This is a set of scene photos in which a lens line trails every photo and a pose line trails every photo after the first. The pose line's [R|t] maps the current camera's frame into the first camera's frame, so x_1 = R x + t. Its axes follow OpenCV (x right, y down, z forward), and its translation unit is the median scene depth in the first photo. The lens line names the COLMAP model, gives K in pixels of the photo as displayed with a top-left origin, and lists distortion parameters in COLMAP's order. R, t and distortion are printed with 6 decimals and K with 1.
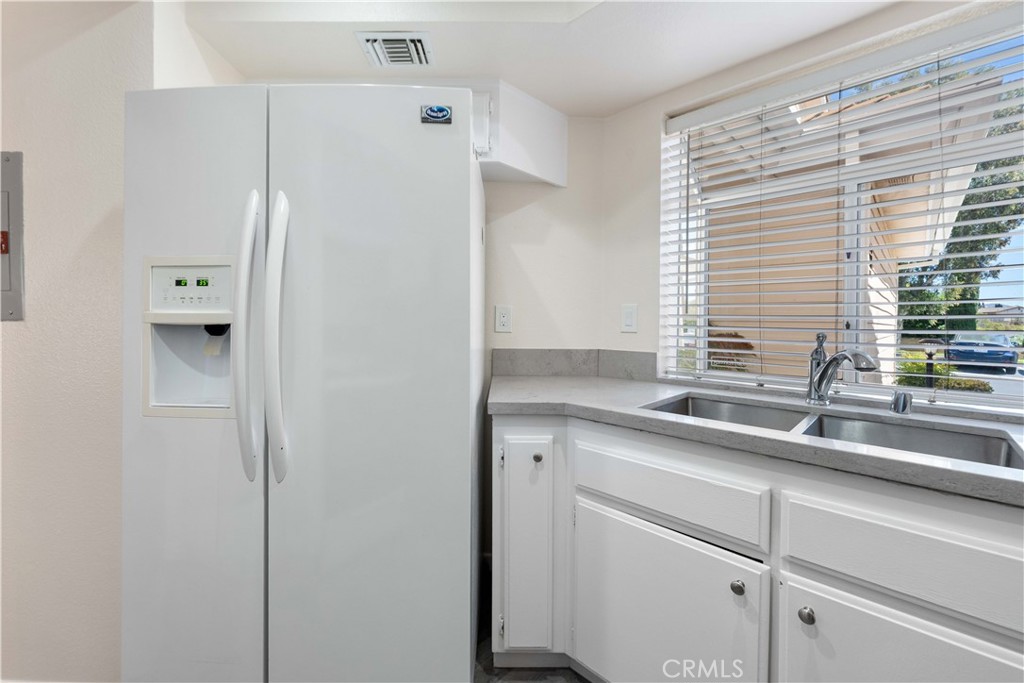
lens RADIAL K [[420.9, 0, 500.4], [0, 420.9, 326.9], [0, 0, 1]] dist [-0.001341, 0.000239]
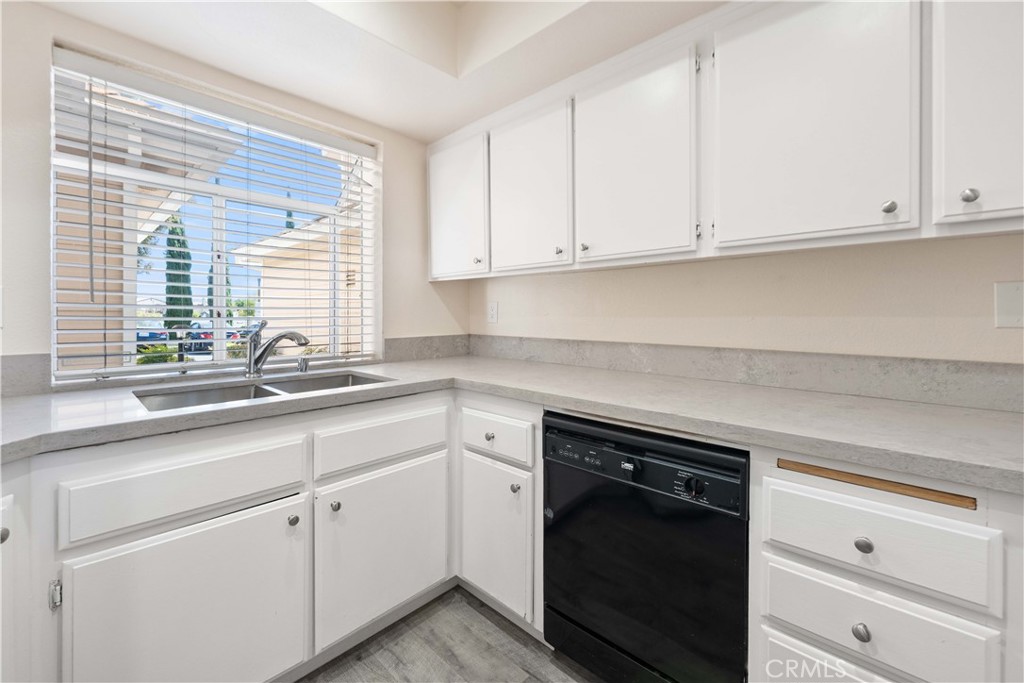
lens RADIAL K [[420.9, 0, 501.9], [0, 420.9, 315.2], [0, 0, 1]] dist [-0.001341, 0.000239]
pose [[-0.031124, -0.007848, 0.999485, -0.543787], [0.006702, 0.999945, 0.008060, -0.008265], [-0.999493, 0.006949, -0.031070, 0.297783]]
